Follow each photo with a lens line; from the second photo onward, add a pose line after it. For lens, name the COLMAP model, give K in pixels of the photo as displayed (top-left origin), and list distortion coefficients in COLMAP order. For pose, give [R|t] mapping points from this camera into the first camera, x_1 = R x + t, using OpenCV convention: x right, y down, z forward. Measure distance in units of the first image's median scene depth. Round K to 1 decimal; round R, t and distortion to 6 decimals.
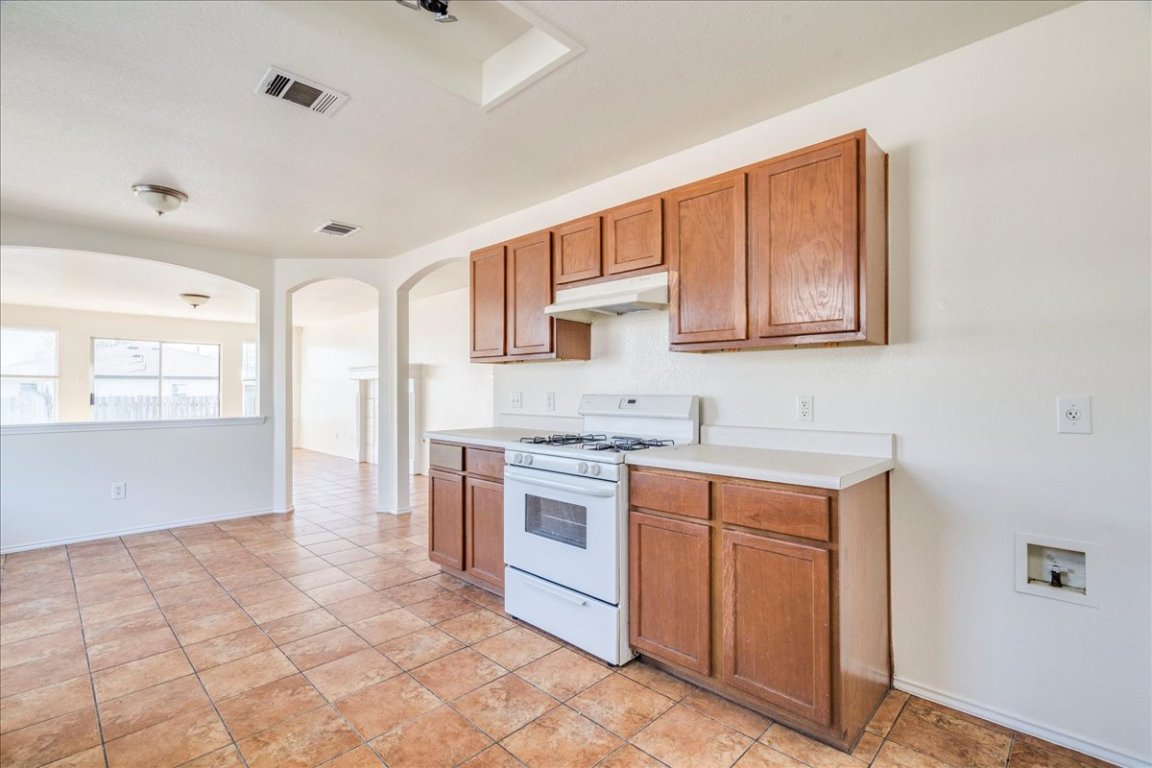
lens RADIAL K [[524.1, 0, 575.8], [0, 524.1, 386.0], [0, 0, 1]] dist [-0.003111, 0.002029]
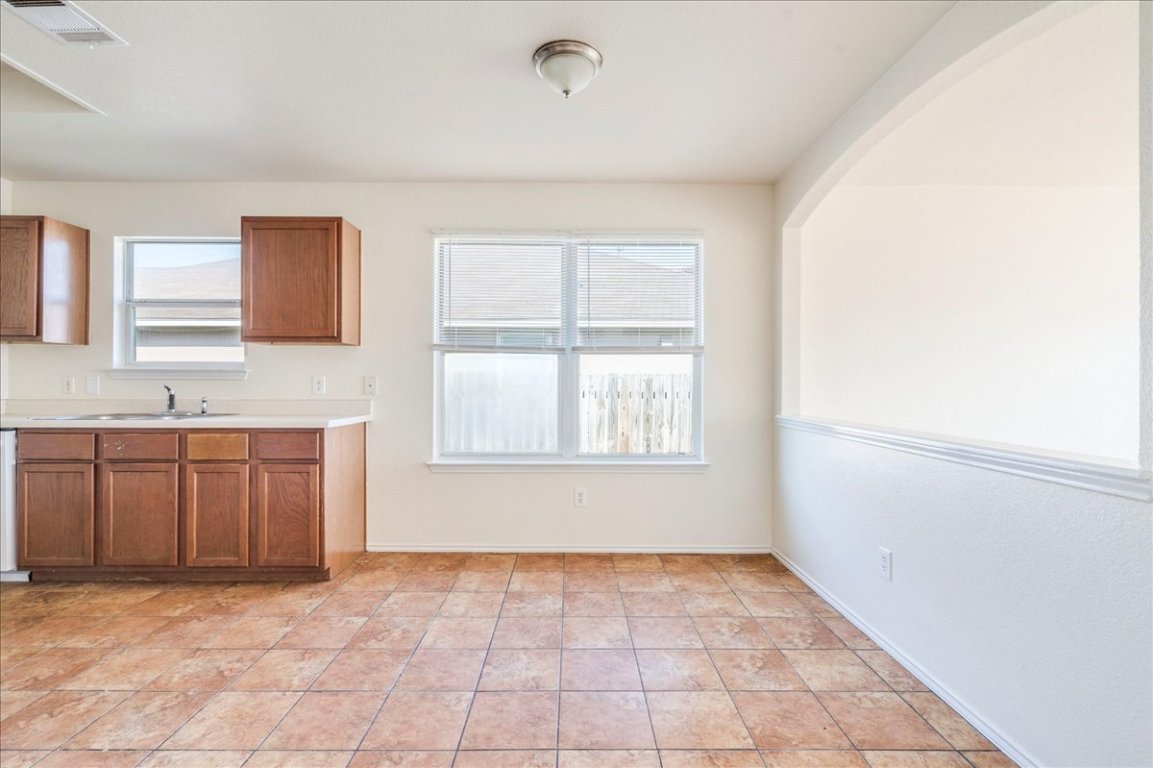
lens RADIAL K [[524.6, 0, 574.7], [0, 524.6, 383.9], [0, 0, 1]] dist [-0.003111, 0.002029]
pose [[-0.715934, -0.003040, -0.698161, -0.465984], [0.003808, 0.999959, -0.008260, 0.035899], [0.698157, -0.008572, -0.715893, 1.953981]]
